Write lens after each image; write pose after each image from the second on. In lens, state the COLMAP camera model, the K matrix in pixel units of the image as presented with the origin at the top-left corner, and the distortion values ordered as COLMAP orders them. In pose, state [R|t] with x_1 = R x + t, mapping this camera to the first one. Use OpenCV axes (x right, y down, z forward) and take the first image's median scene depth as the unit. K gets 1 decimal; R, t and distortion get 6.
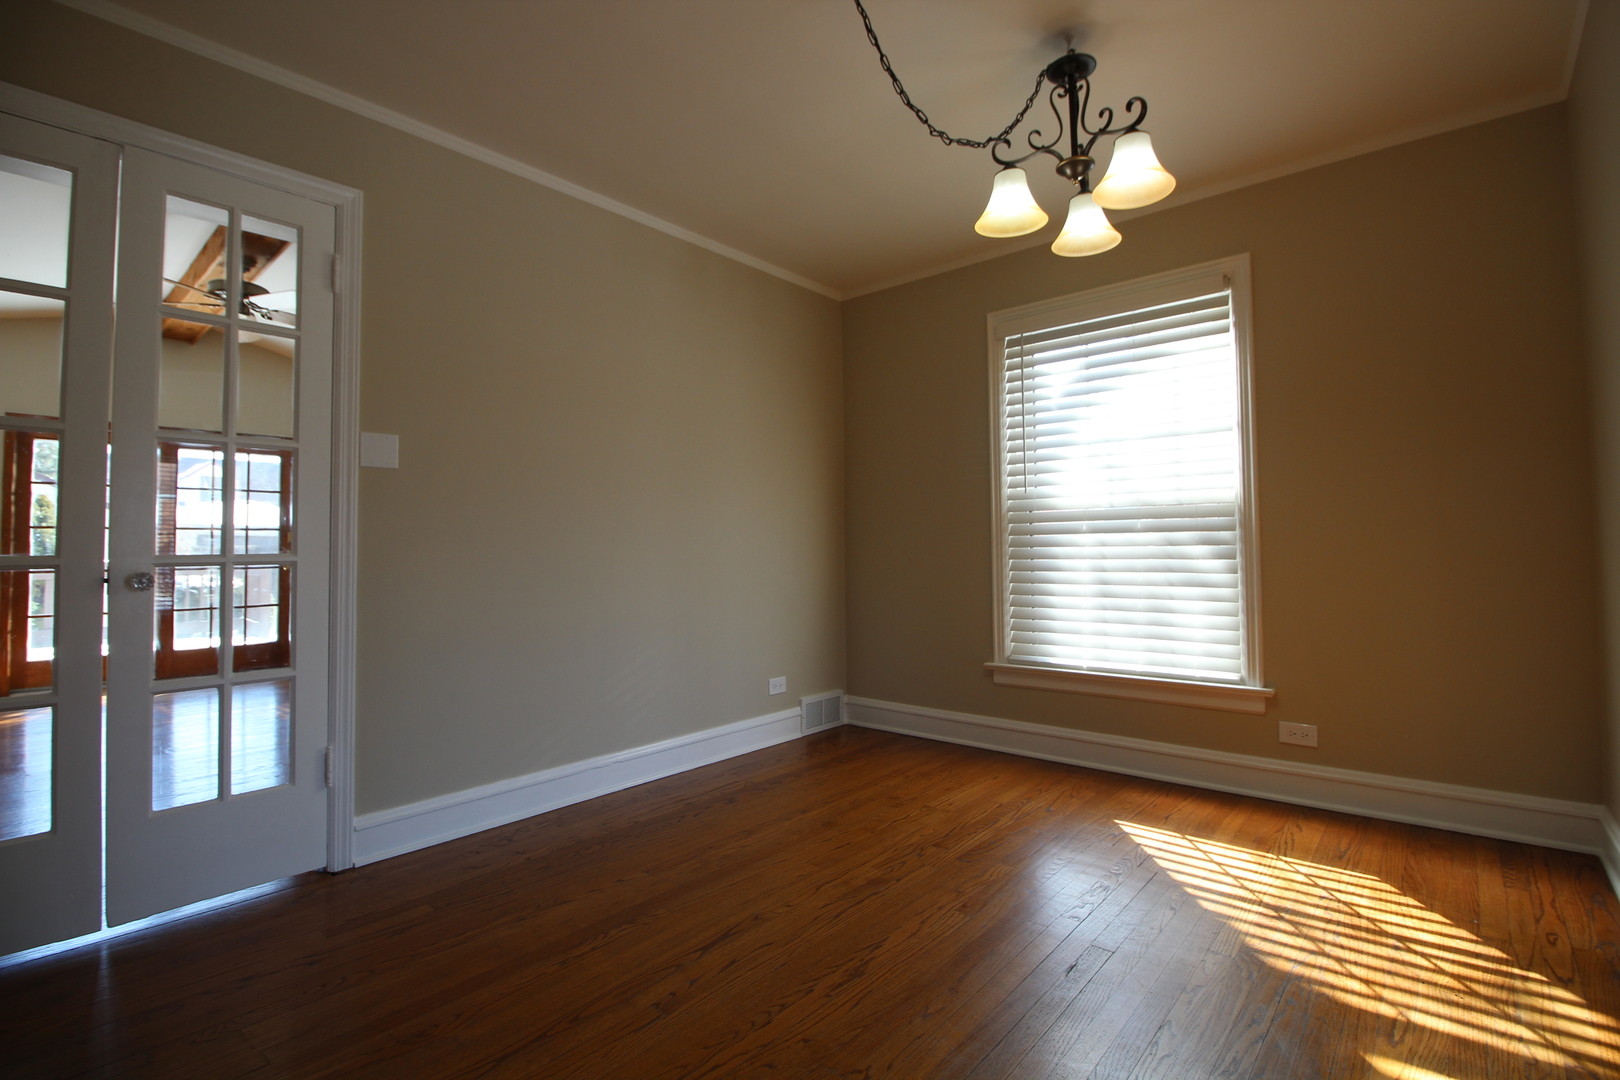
lens RADIAL K [[746.2, 0, 812.2], [0, 746.2, 542.1], [0, 0, 1]] dist [-0.014477, -0.002070]
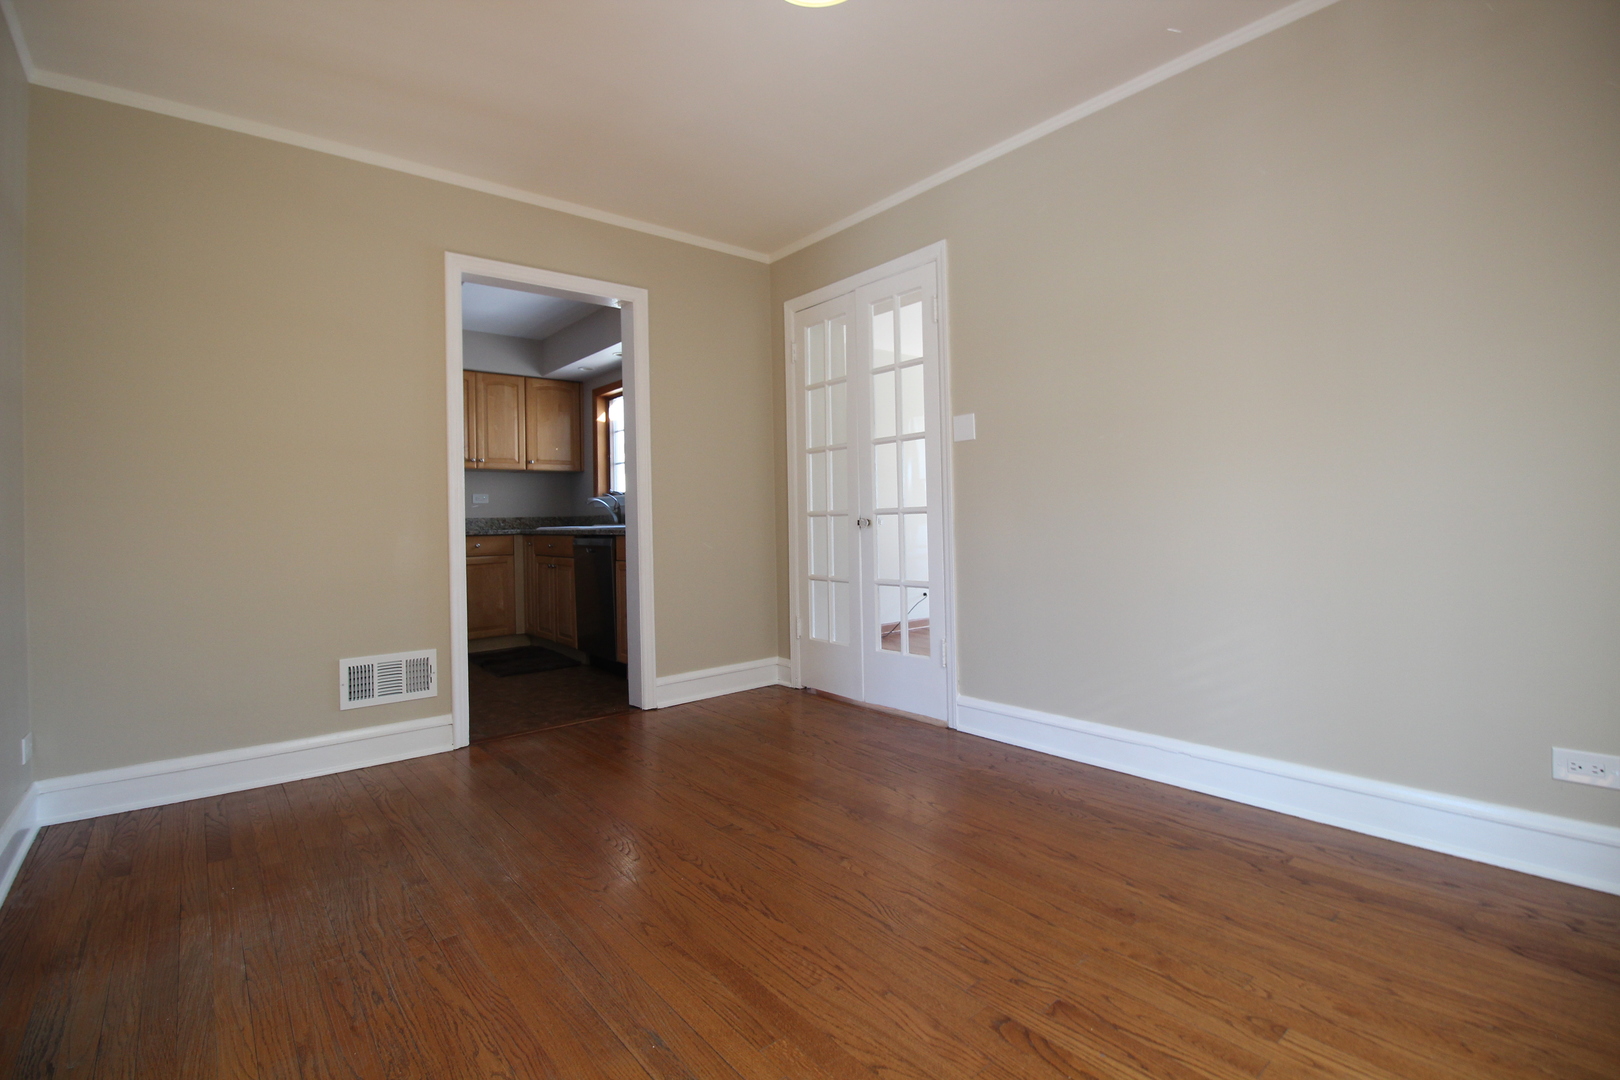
lens RADIAL K [[746.2, 0, 816.6], [0, 746.2, 530.0], [0, 0, 1]] dist [-0.014477, -0.002070]
pose [[-0.160220, 0.026659, -0.986721, 0.765457], [0.034583, 0.999173, 0.021380, 0.021261], [0.986475, -0.030698, -0.161009, 0.930844]]
